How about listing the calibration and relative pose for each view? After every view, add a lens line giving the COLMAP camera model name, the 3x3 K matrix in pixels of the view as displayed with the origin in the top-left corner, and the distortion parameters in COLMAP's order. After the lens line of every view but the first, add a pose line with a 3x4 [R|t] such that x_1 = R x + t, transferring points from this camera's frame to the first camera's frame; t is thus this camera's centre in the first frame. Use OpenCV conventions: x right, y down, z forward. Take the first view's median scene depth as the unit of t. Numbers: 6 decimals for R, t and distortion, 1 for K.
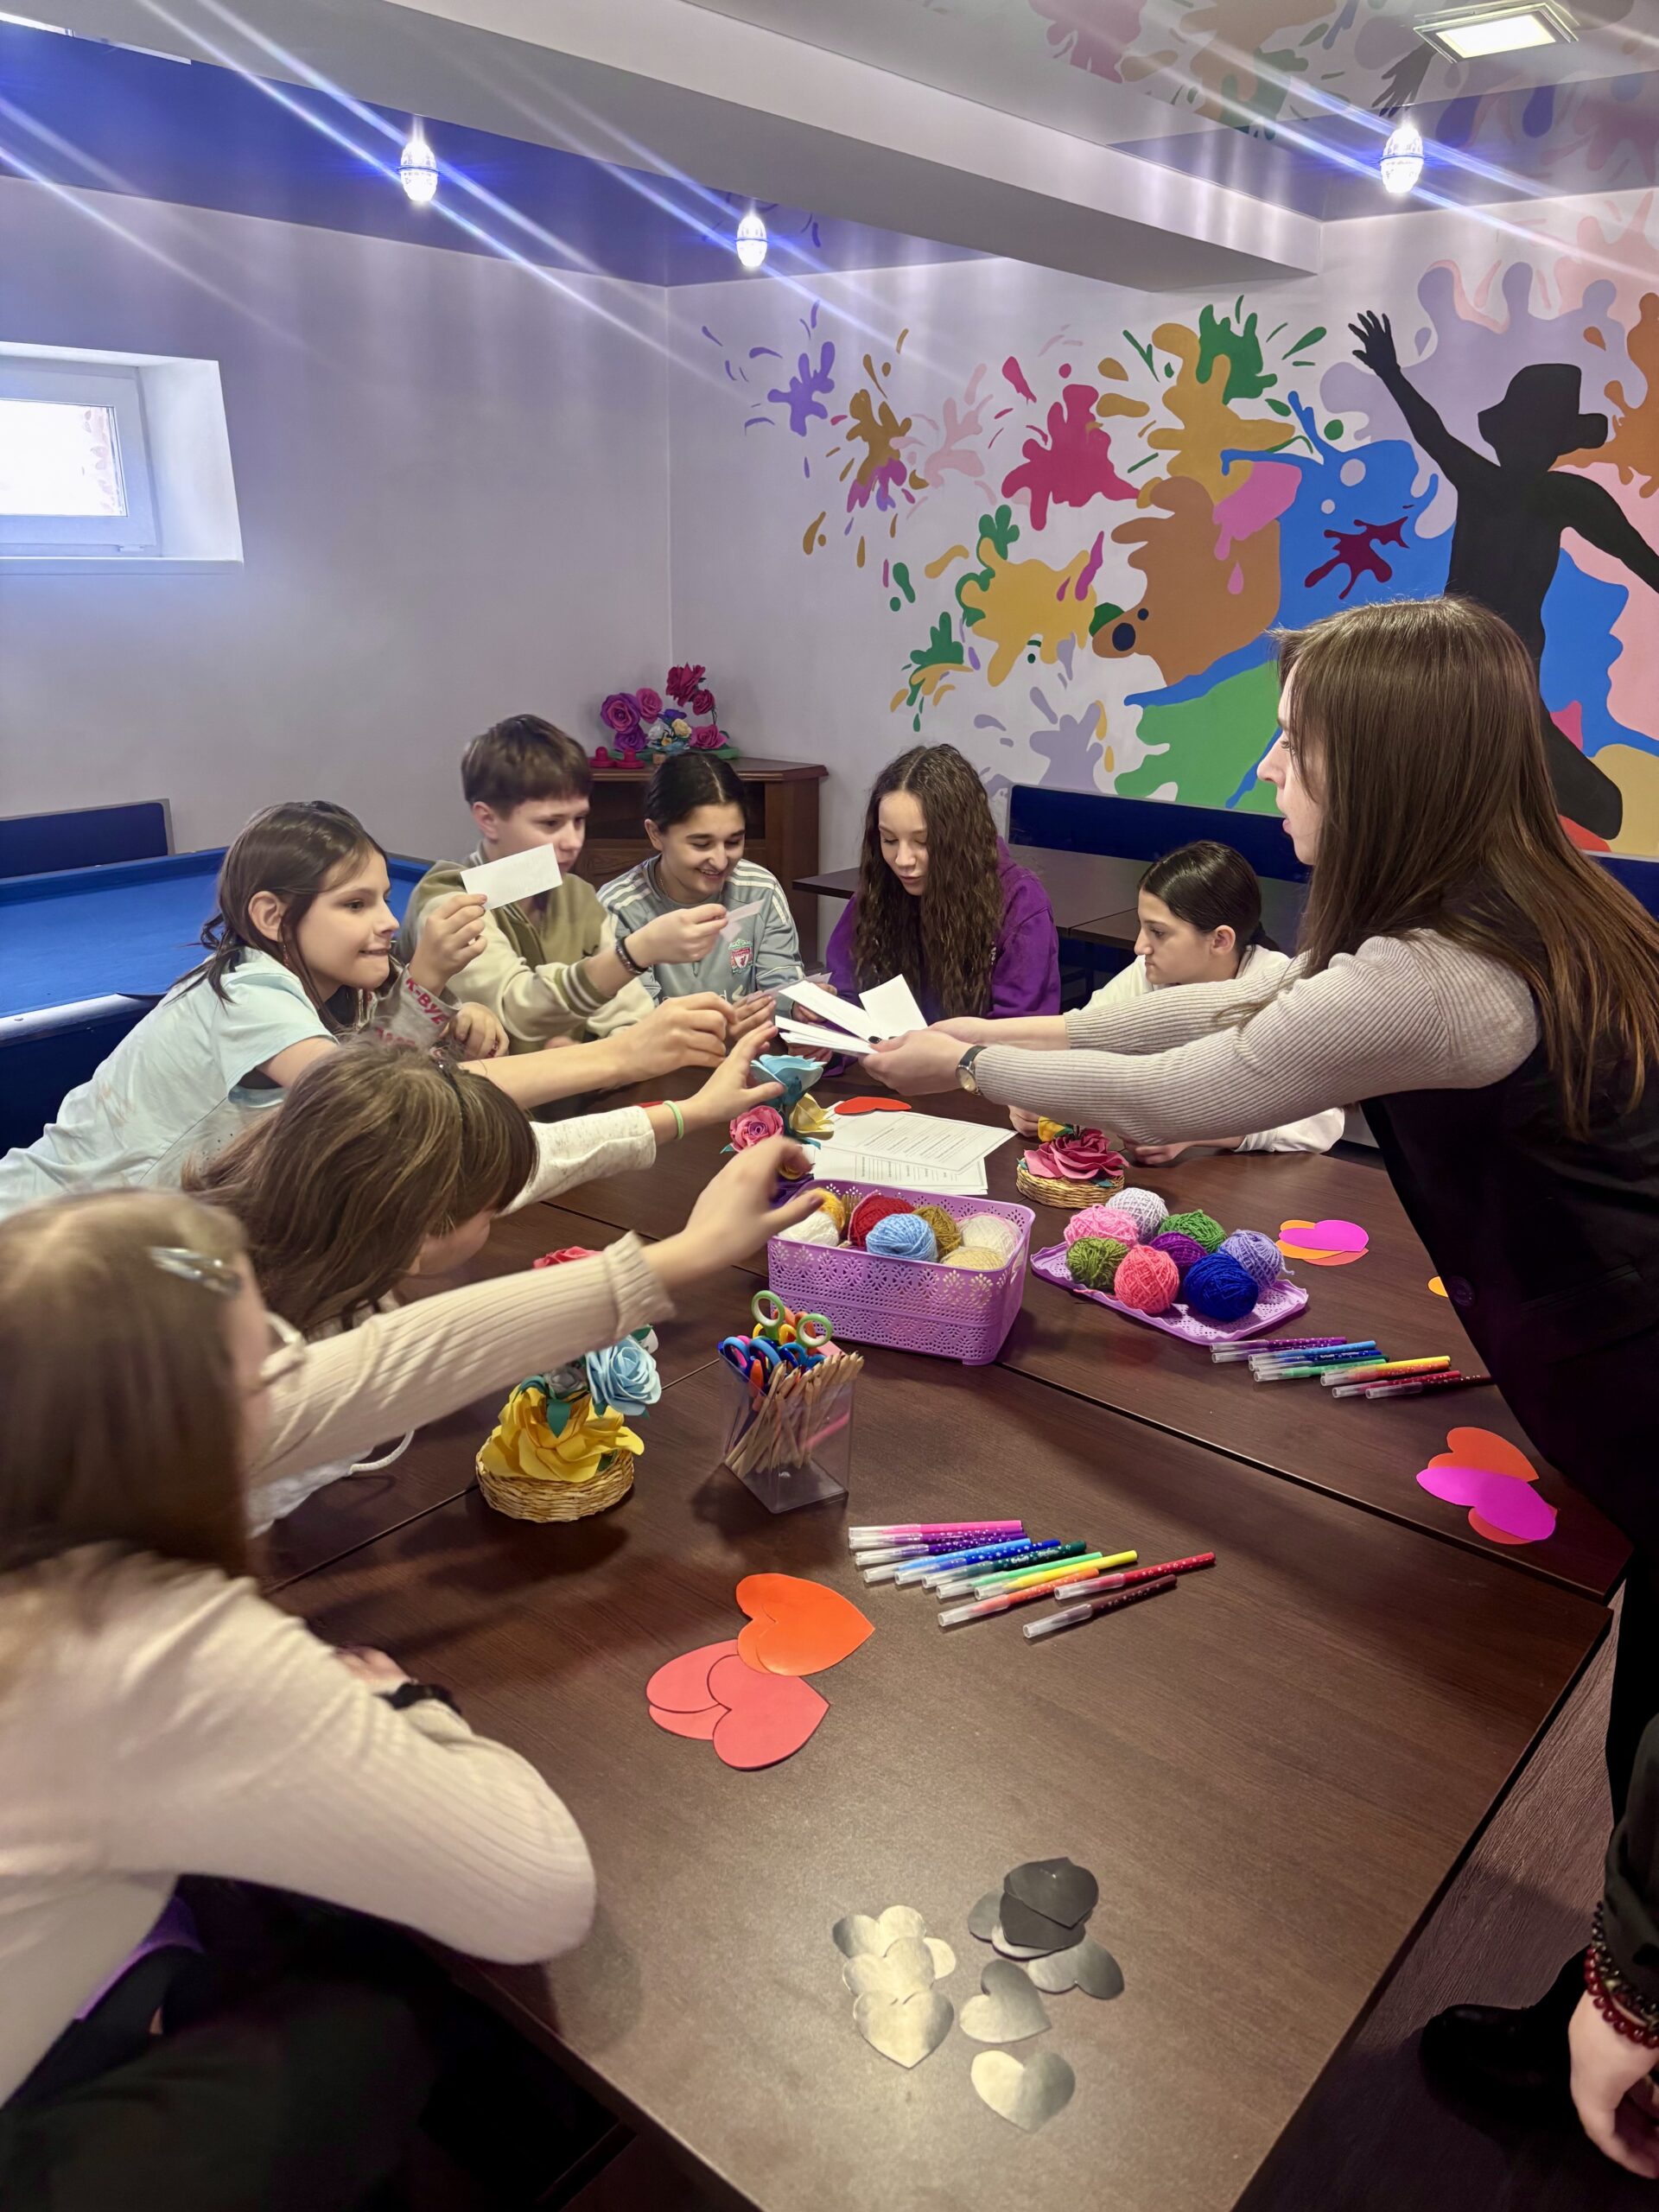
lens RADIAL K [[1637.5, 0, 836.3], [0, 1637.5, 1117.7], [0, 0, 1]] dist [0.030149, -0.031699]
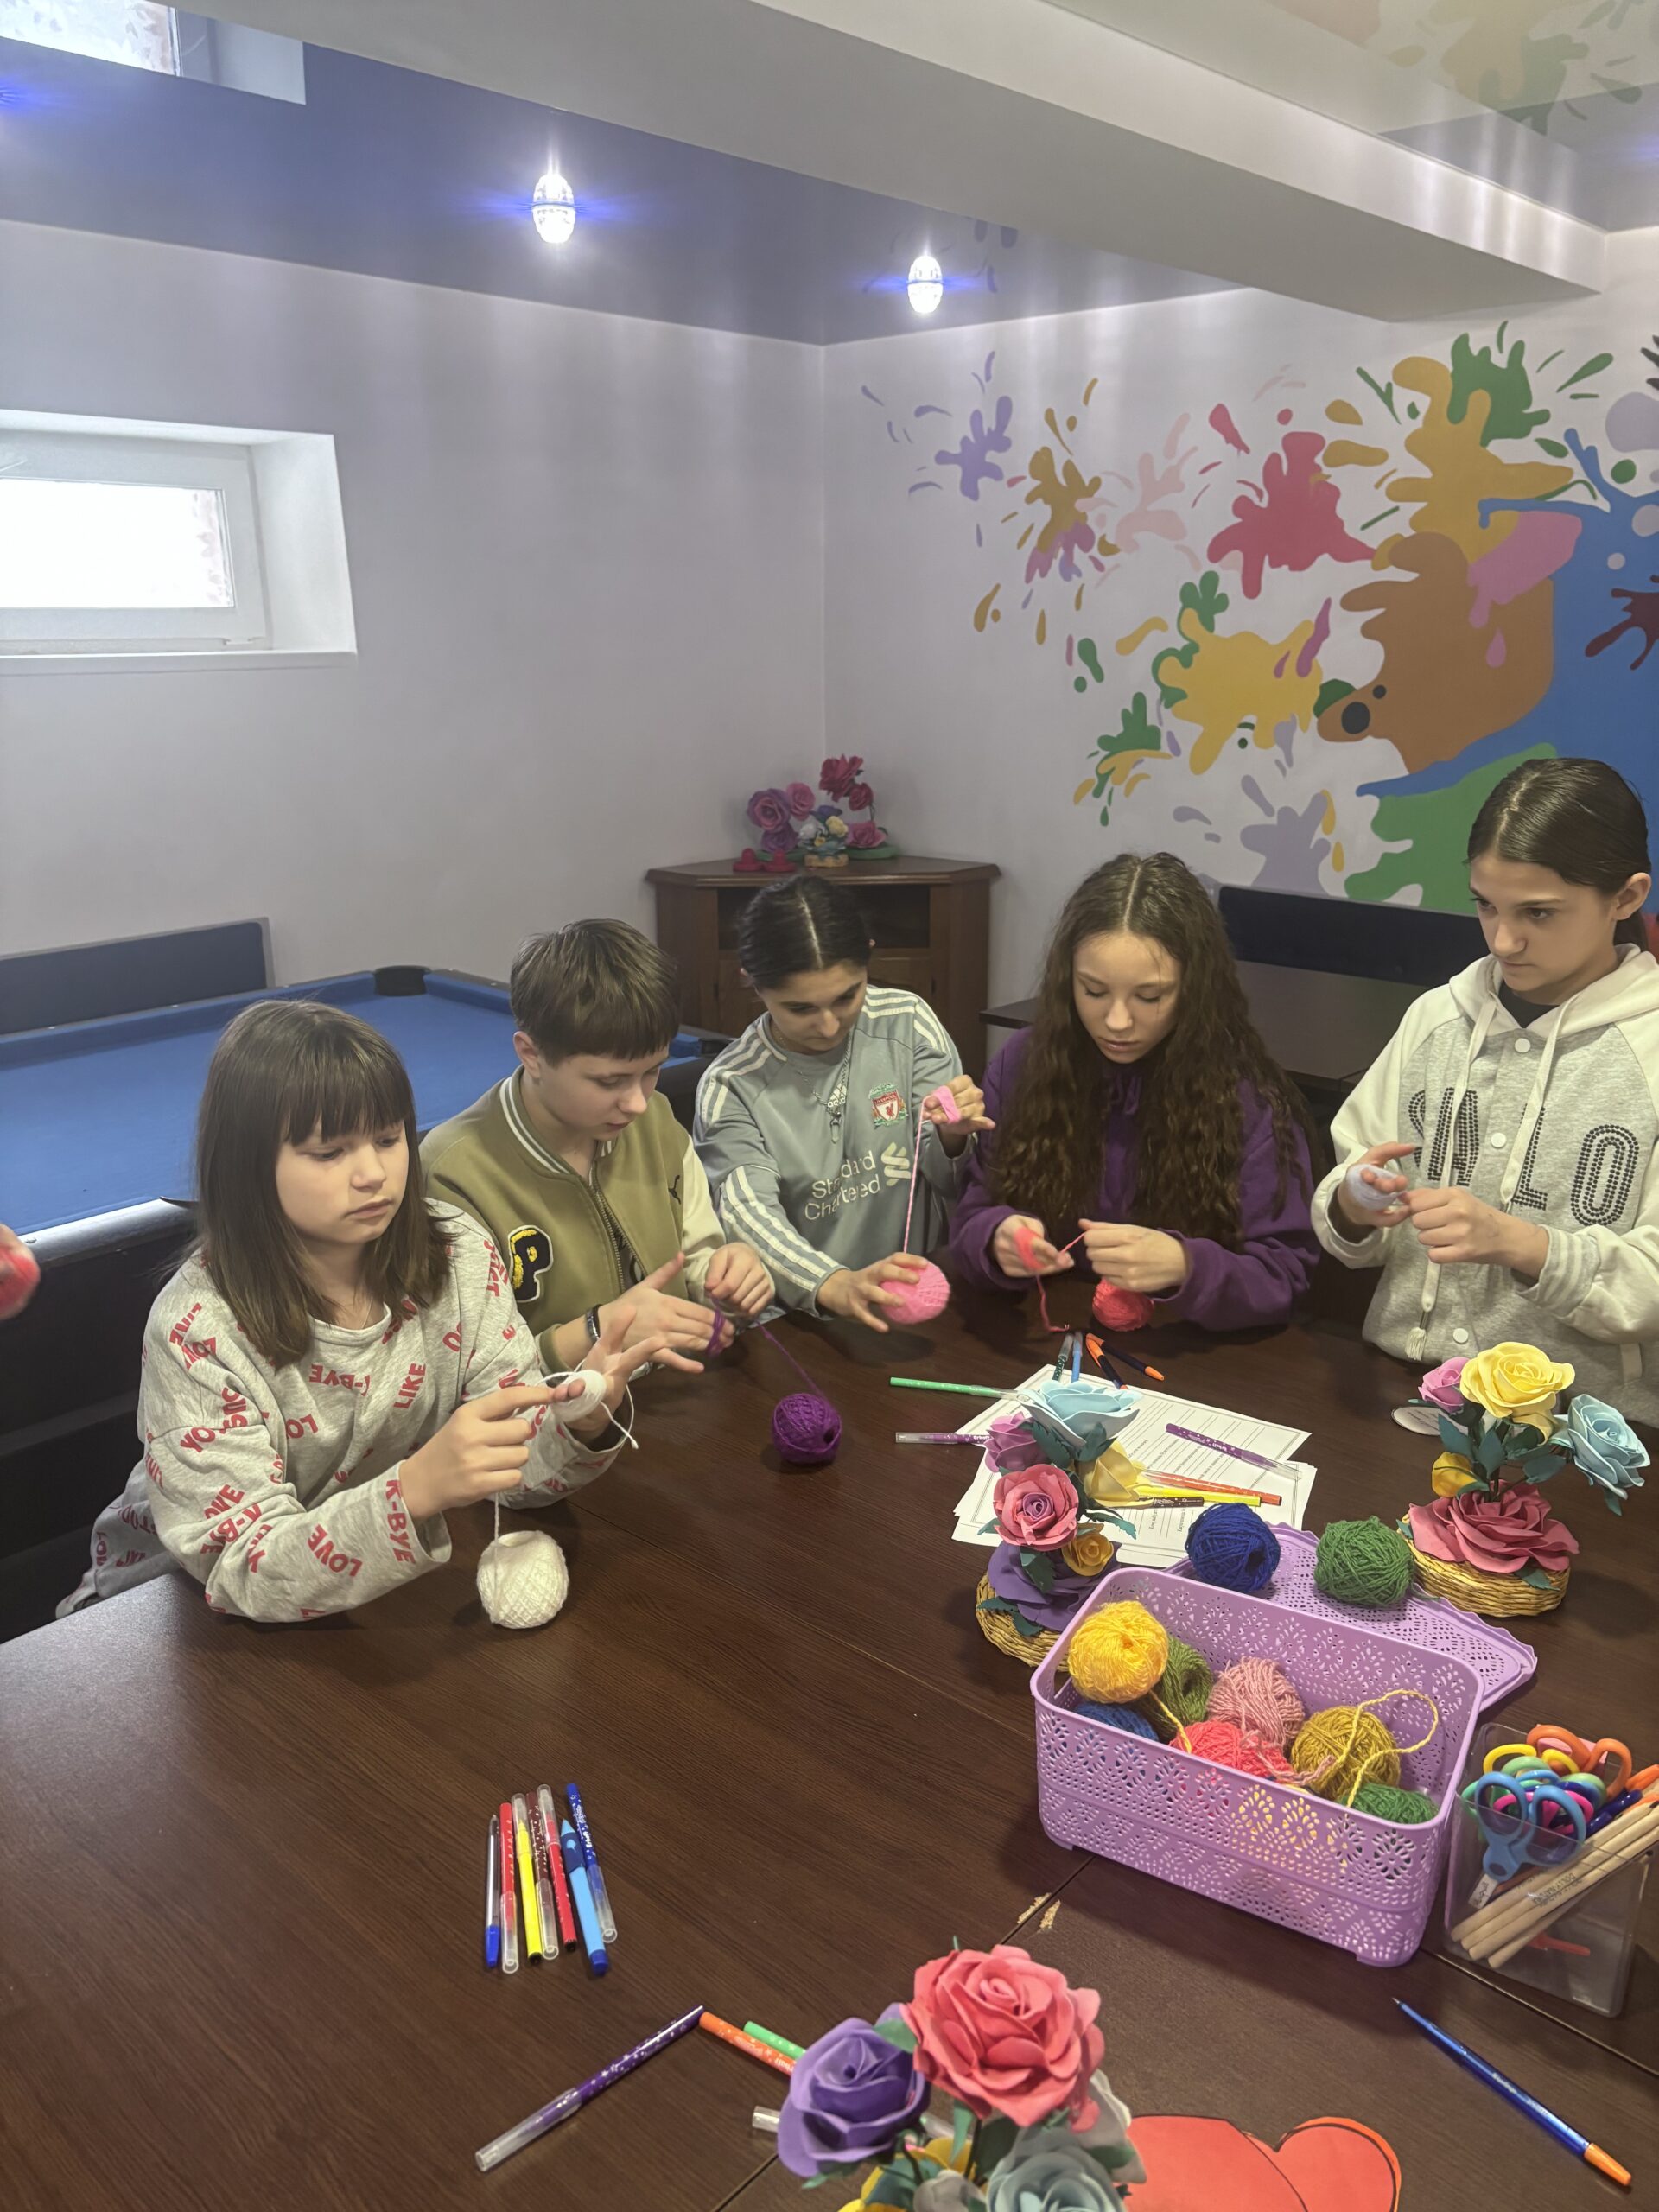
lens RADIAL K [[1637.5, 0, 823.4], [0, 1637.5, 1084.8], [0, 0, 1]] dist [0.030149, -0.031699]
pose [[0.996411, 0.001938, -0.084626, -0.028855], [-0.006871, 0.998290, -0.058043, -0.050874], [0.084368, 0.058417, 0.994721, 0.138240]]
